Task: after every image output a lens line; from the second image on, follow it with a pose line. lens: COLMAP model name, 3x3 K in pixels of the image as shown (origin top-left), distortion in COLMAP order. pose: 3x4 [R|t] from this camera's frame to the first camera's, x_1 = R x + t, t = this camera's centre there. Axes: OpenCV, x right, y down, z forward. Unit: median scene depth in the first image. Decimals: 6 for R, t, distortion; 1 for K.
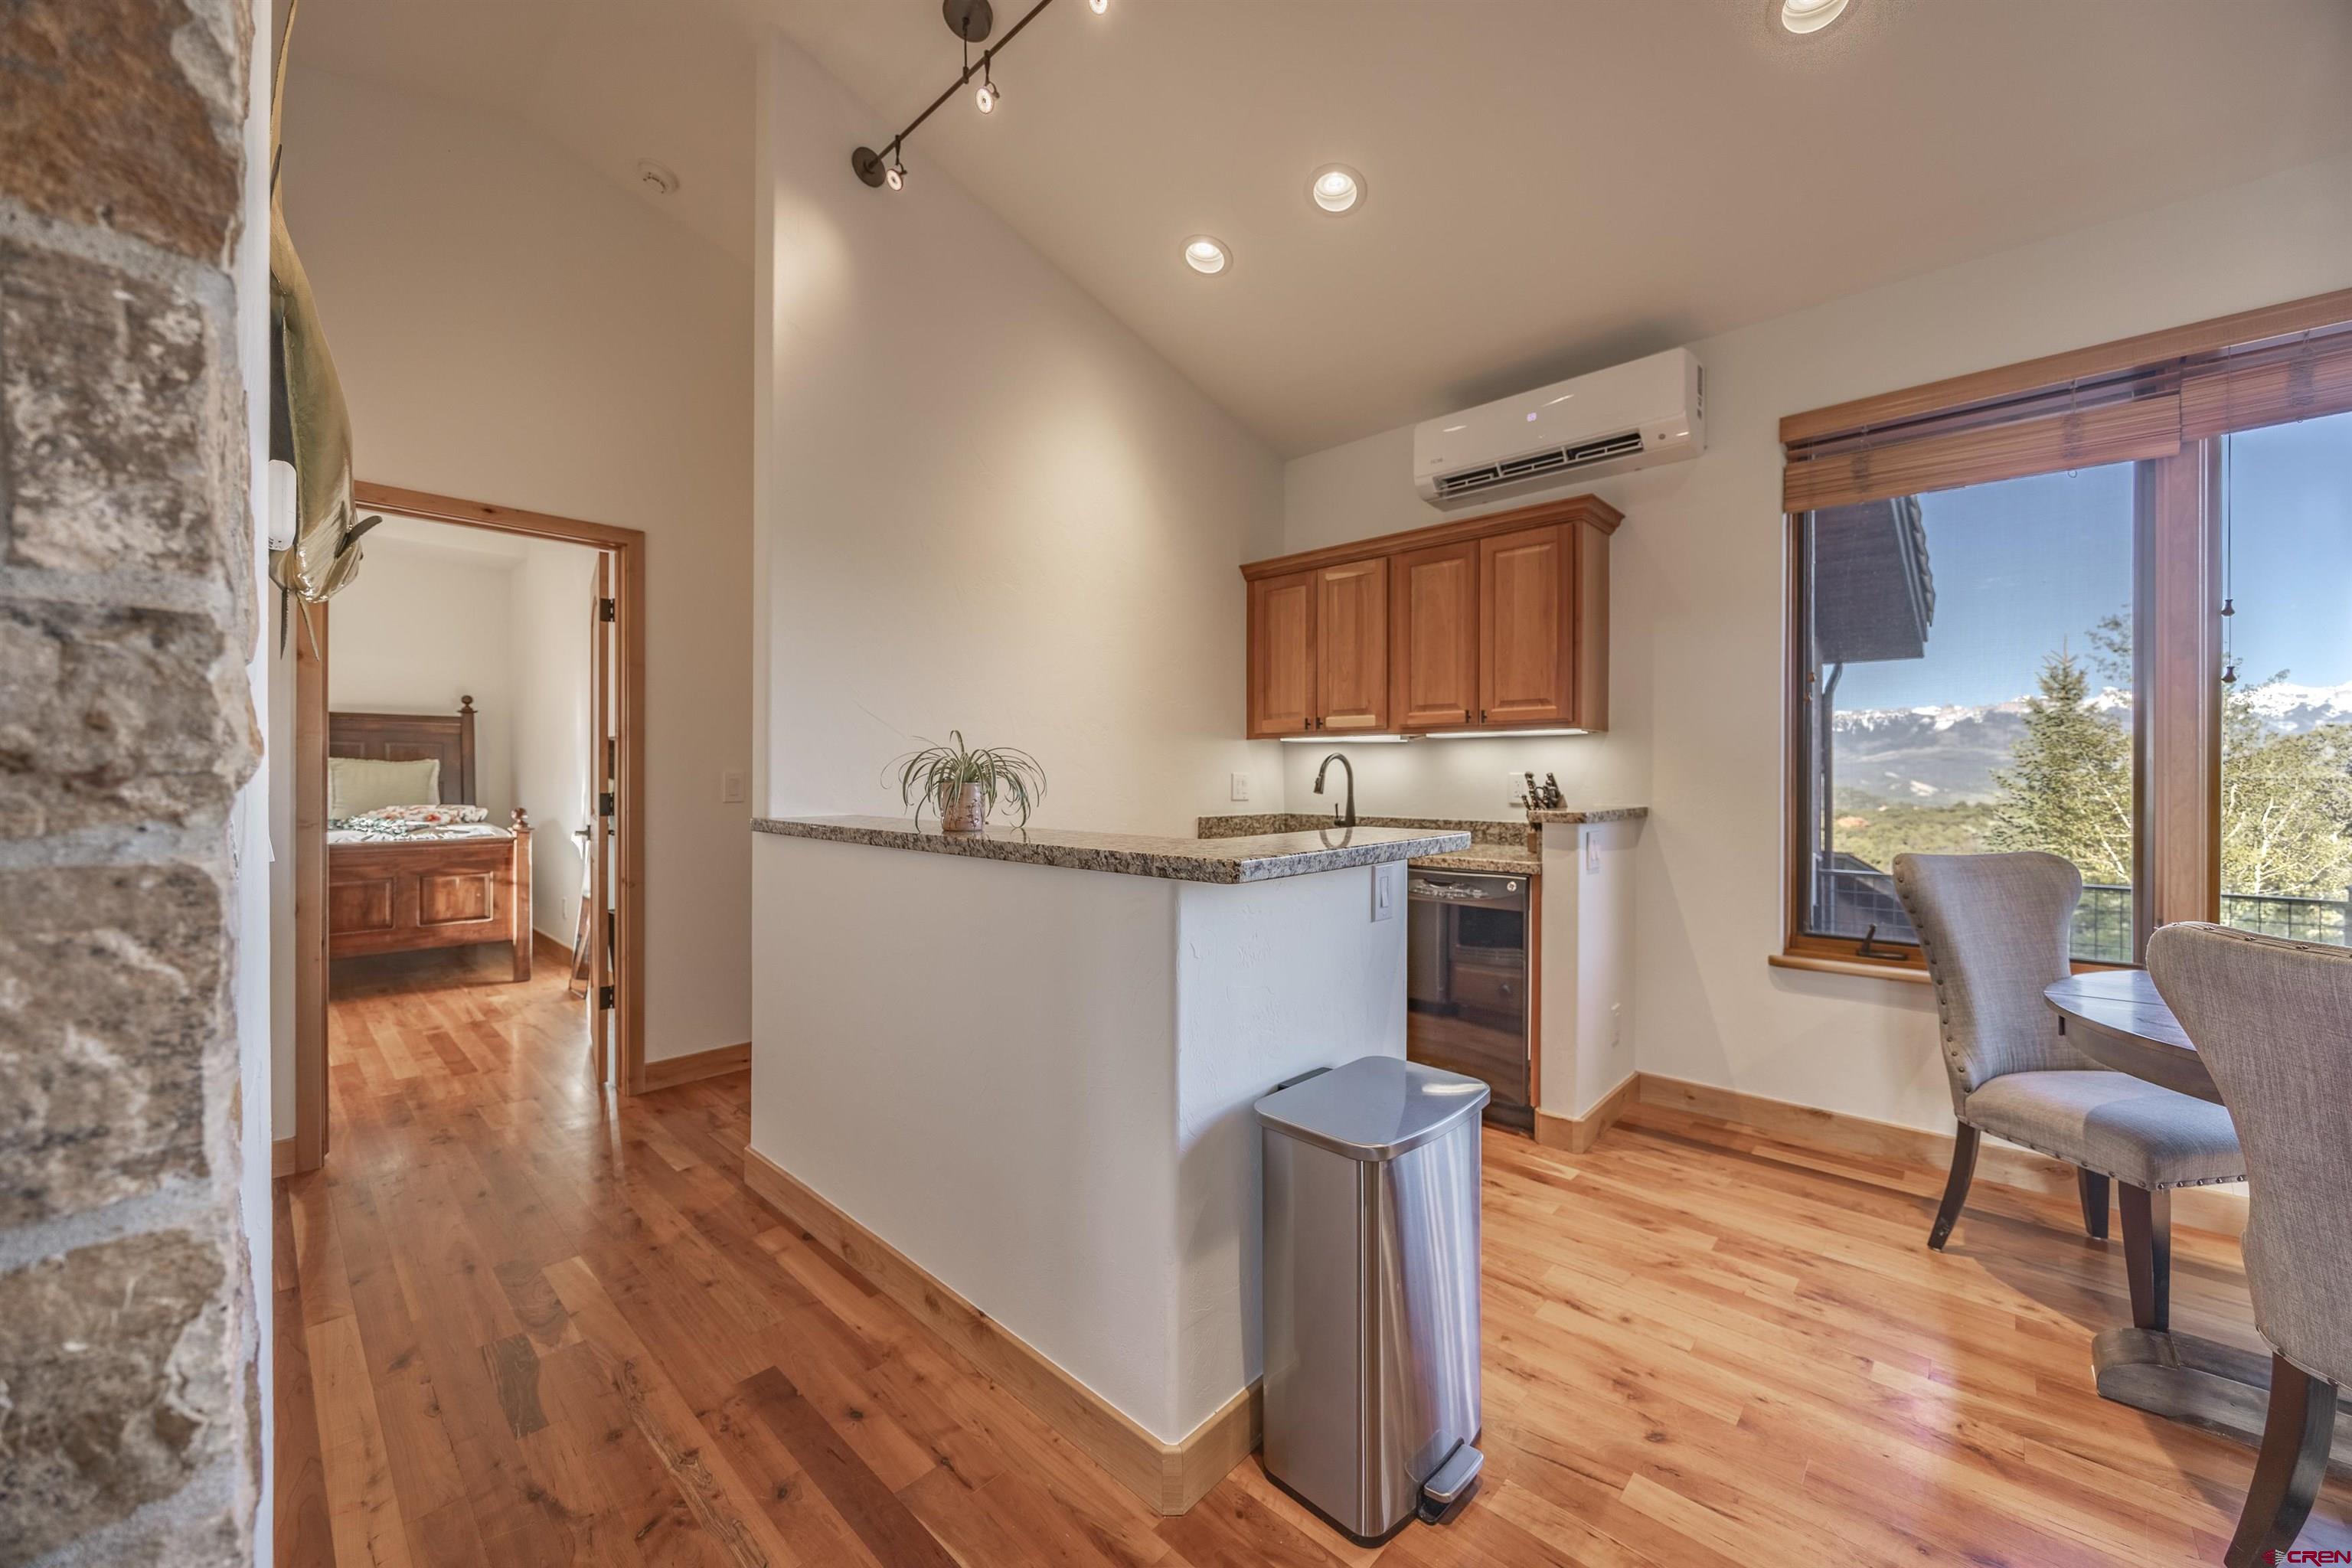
lens RADIAL K [[892.8, 0, 1172.9], [0, 892.8, 780.1], [0, 0, 1]] dist [-0.005965, 0.000466]
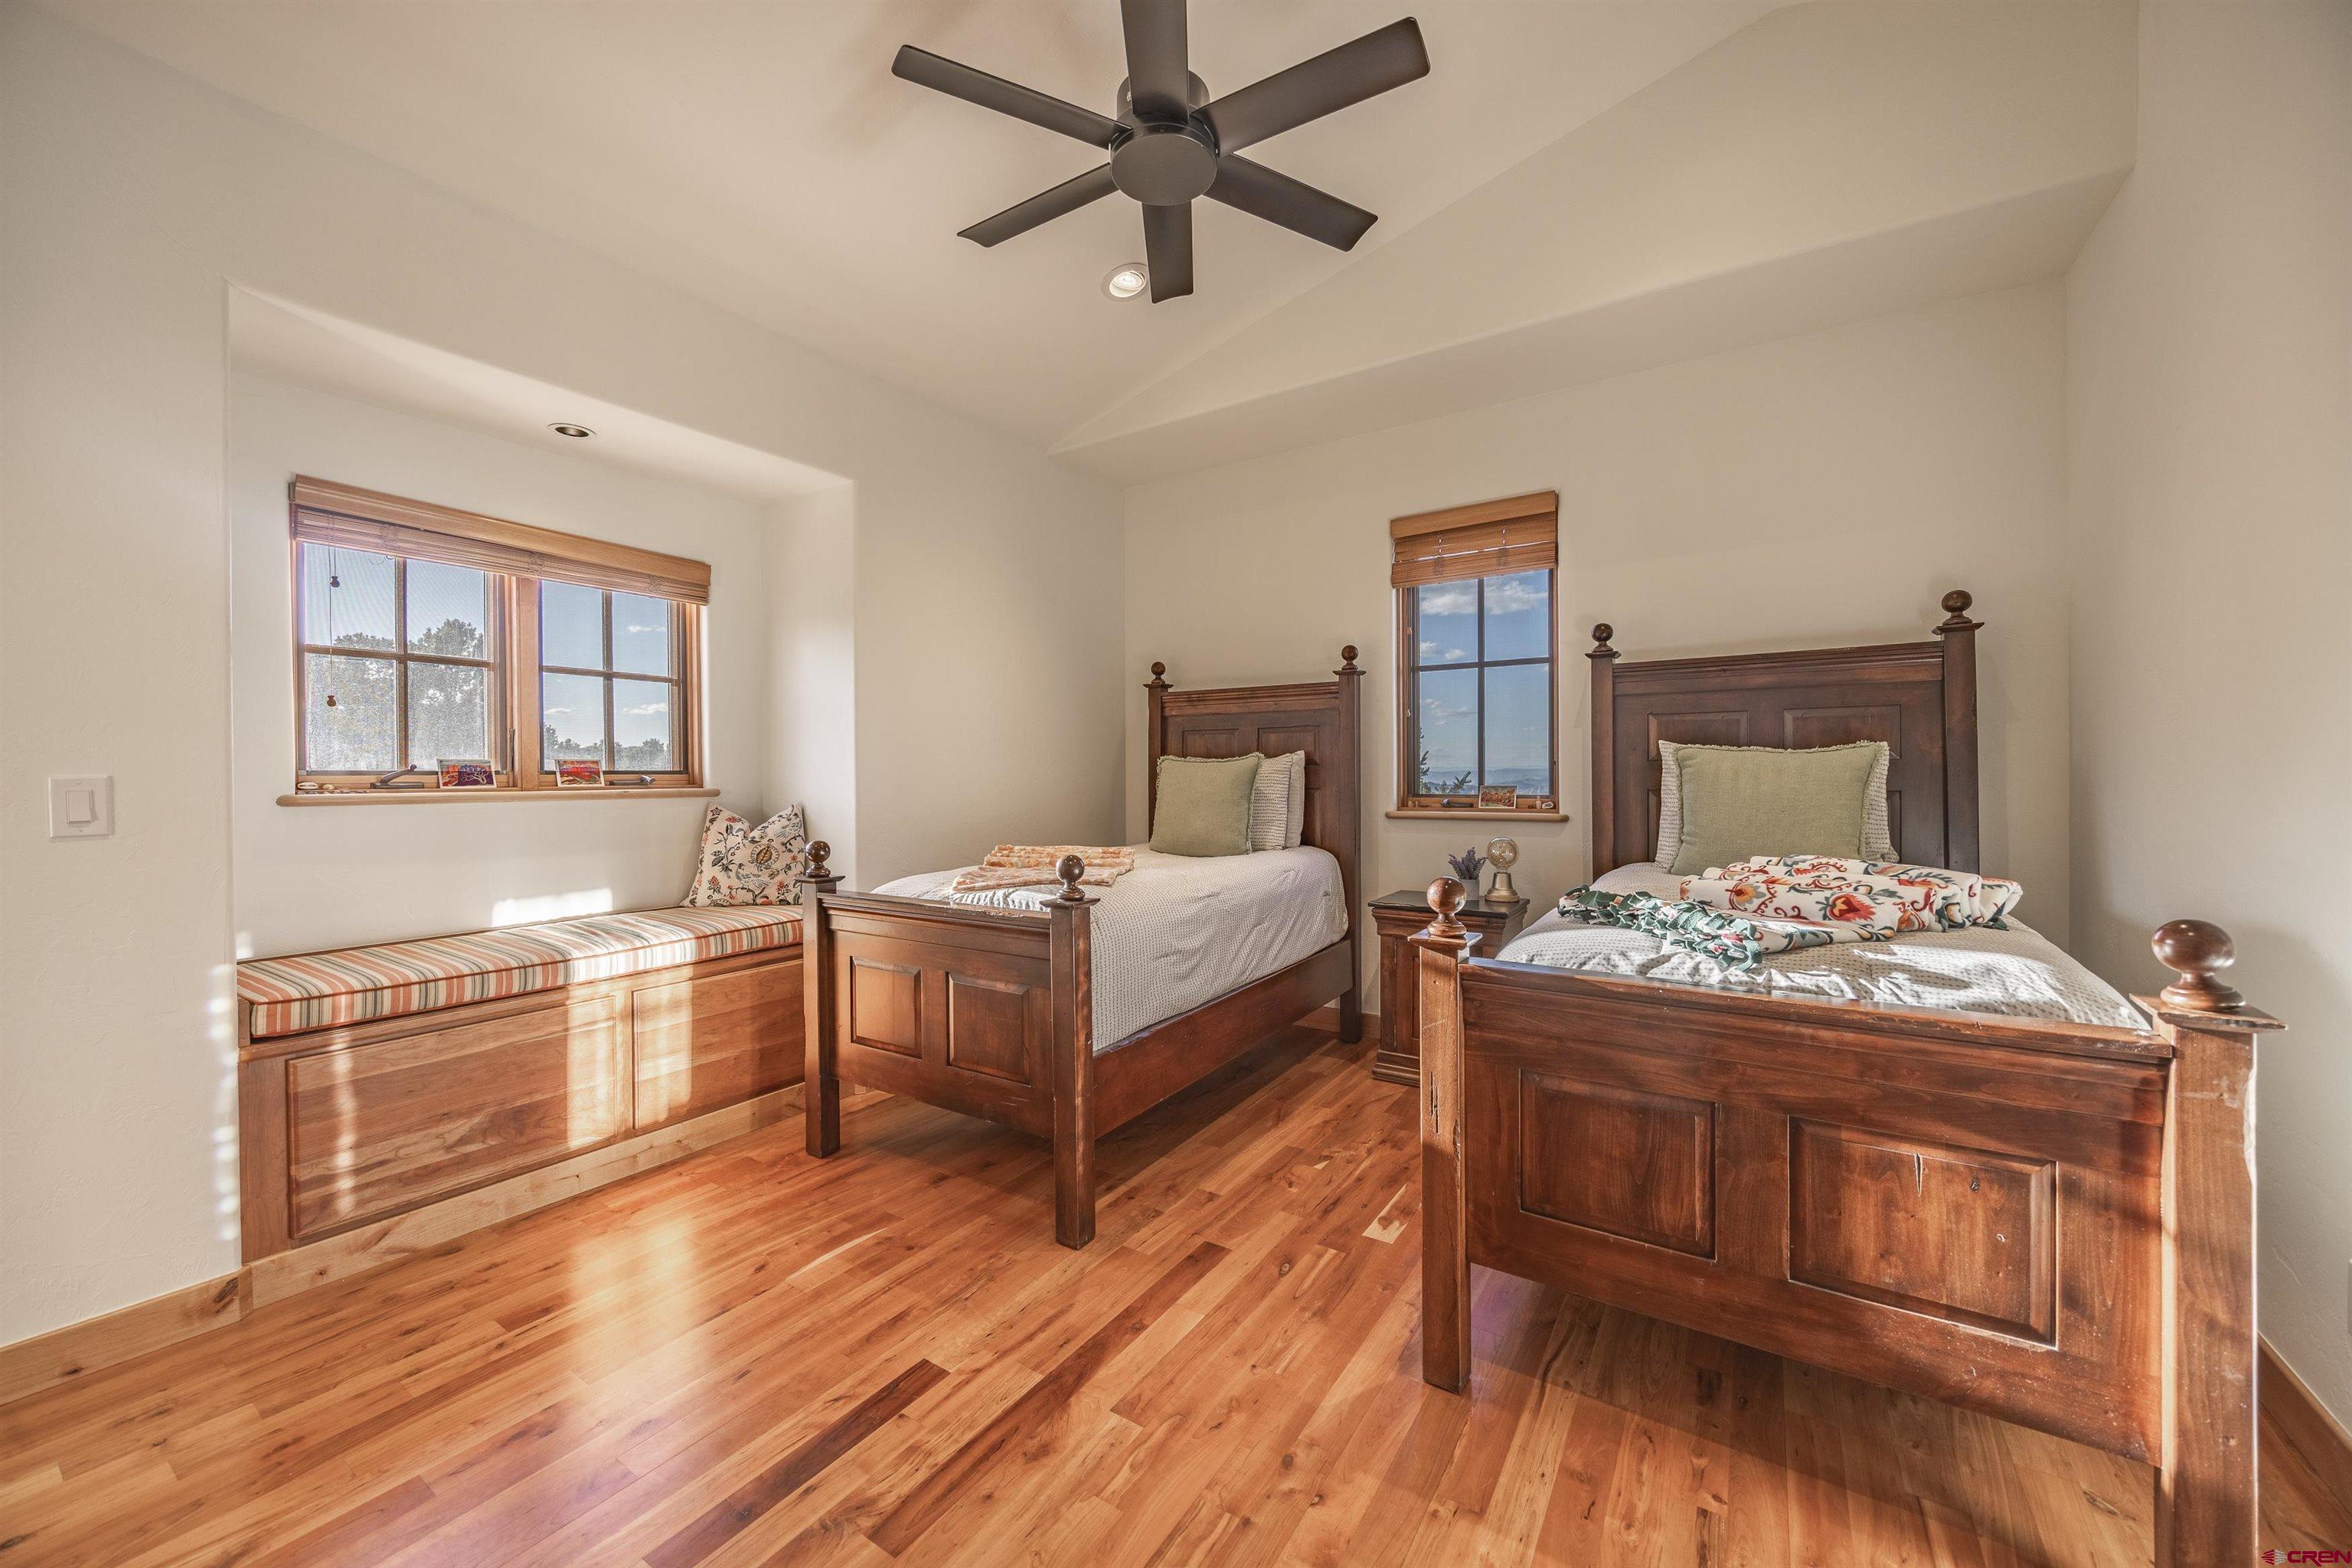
lens RADIAL K [[892.8, 0, 1172.9], [0, 892.8, 781.8], [0, 0, 1]] dist [-0.005965, 0.000466]
pose [[0.177932, 0.000505, -0.984043, -0.559336], [0.001314, 0.999999, 0.000750, -0.005328], [0.984042, -0.001426, 0.177931, 0.703756]]
